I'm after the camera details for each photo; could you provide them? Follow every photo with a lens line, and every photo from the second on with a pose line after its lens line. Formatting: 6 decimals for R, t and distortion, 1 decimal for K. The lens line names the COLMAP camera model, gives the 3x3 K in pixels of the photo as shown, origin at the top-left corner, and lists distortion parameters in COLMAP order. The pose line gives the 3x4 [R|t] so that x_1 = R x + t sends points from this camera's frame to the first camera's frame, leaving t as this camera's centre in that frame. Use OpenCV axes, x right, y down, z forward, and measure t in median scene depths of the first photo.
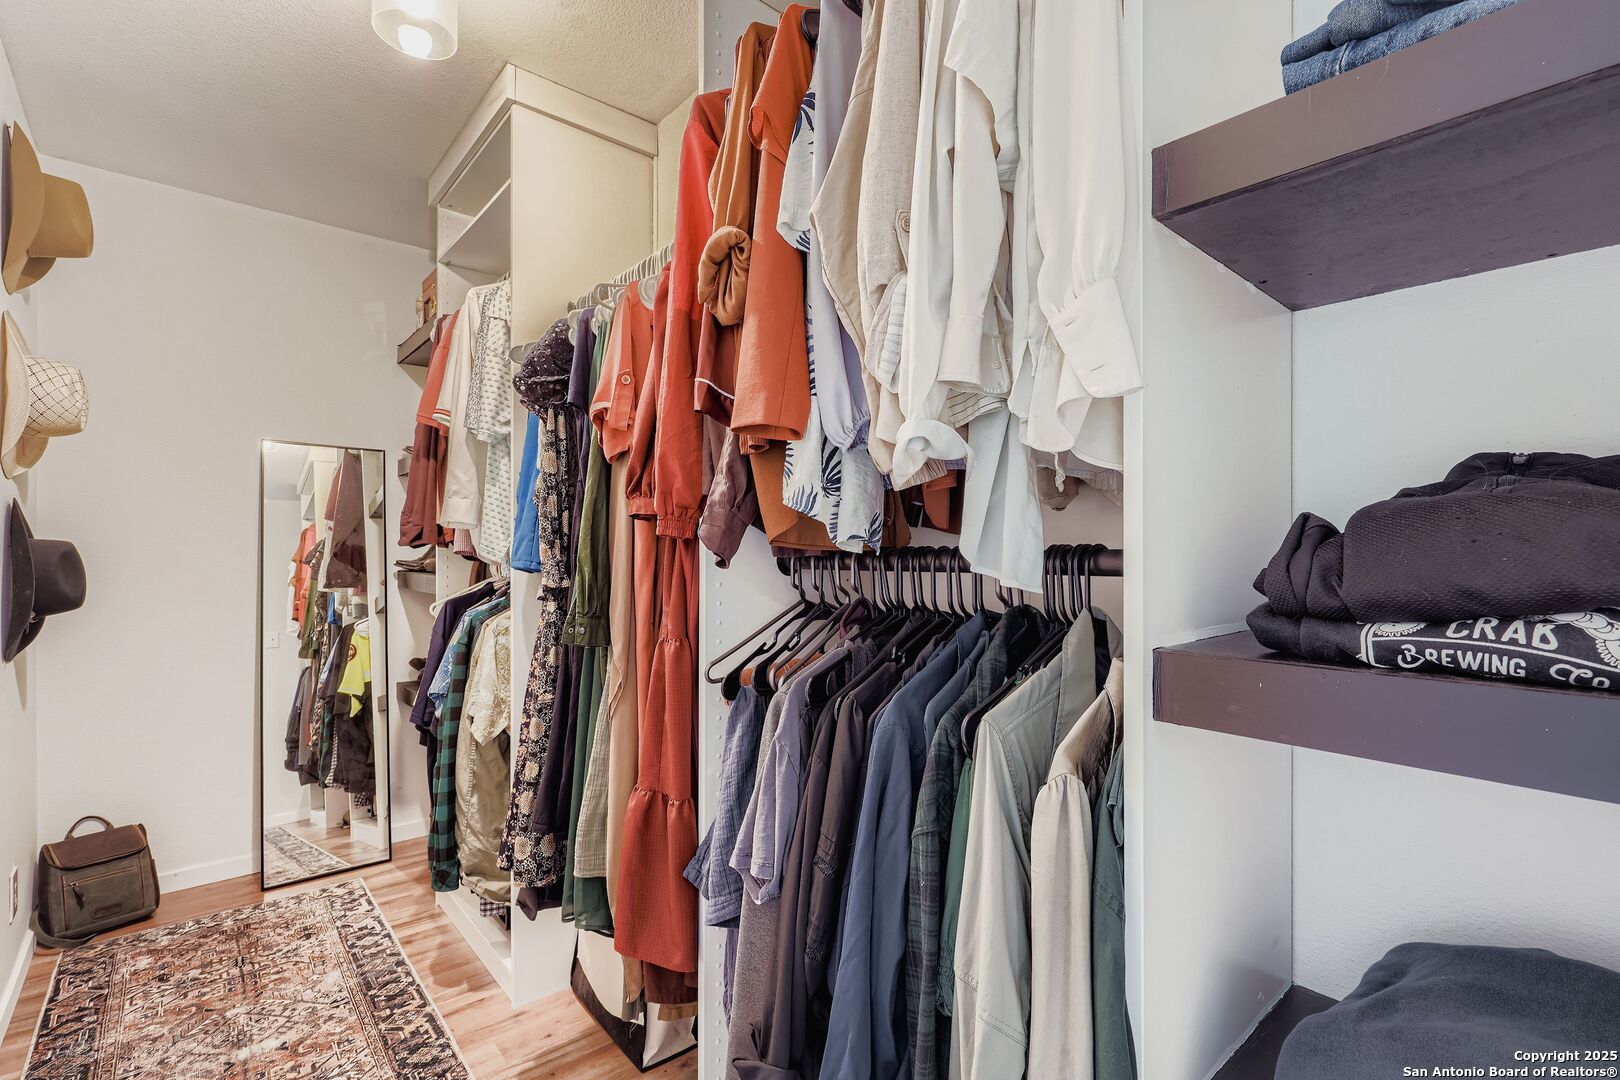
lens RADIAL K [[738.9, 0, 810.0], [0, 738.9, 540.0], [0, 0, 1]] dist [0.003478, 0.000248]
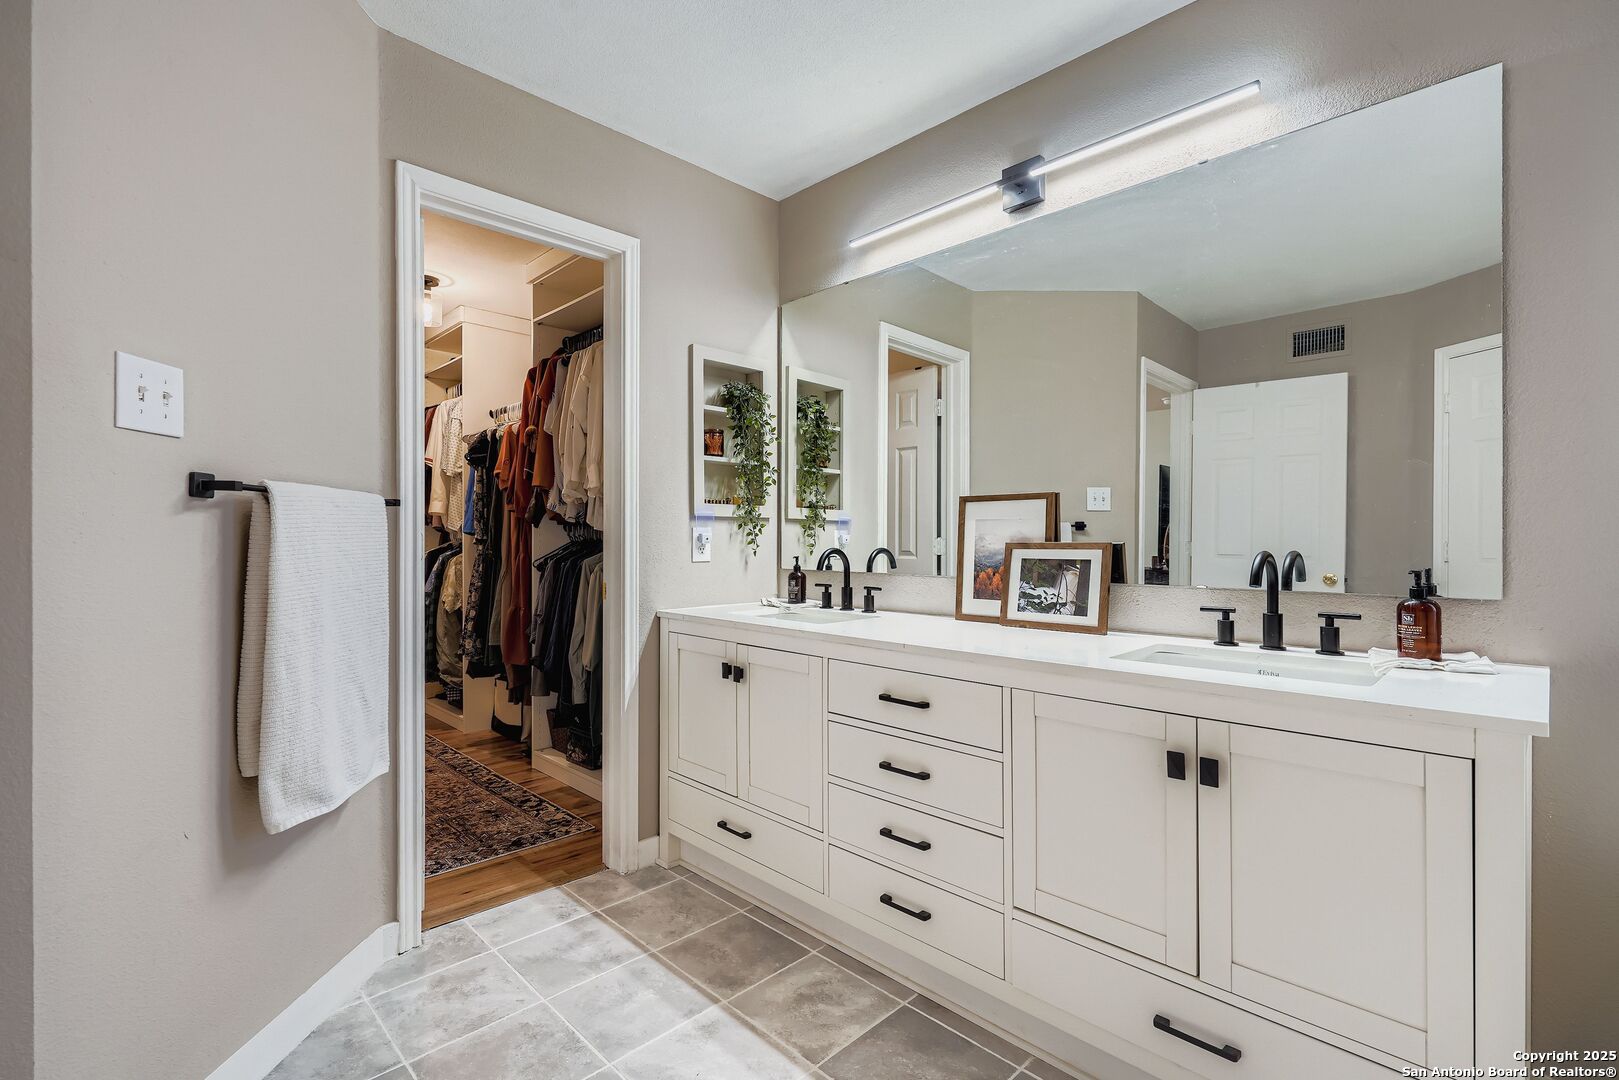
lens RADIAL K [[738.4, 0, 809.5], [0, 738.4, 540.0], [0, 0, 1]] dist [0.003478, 0.000248]
pose [[0.997632, 0.002638, 0.068725, 0.563627], [-0.003548, 0.999908, 0.013122, 0.030537], [-0.068684, -0.013335, 0.997549, -1.502550]]
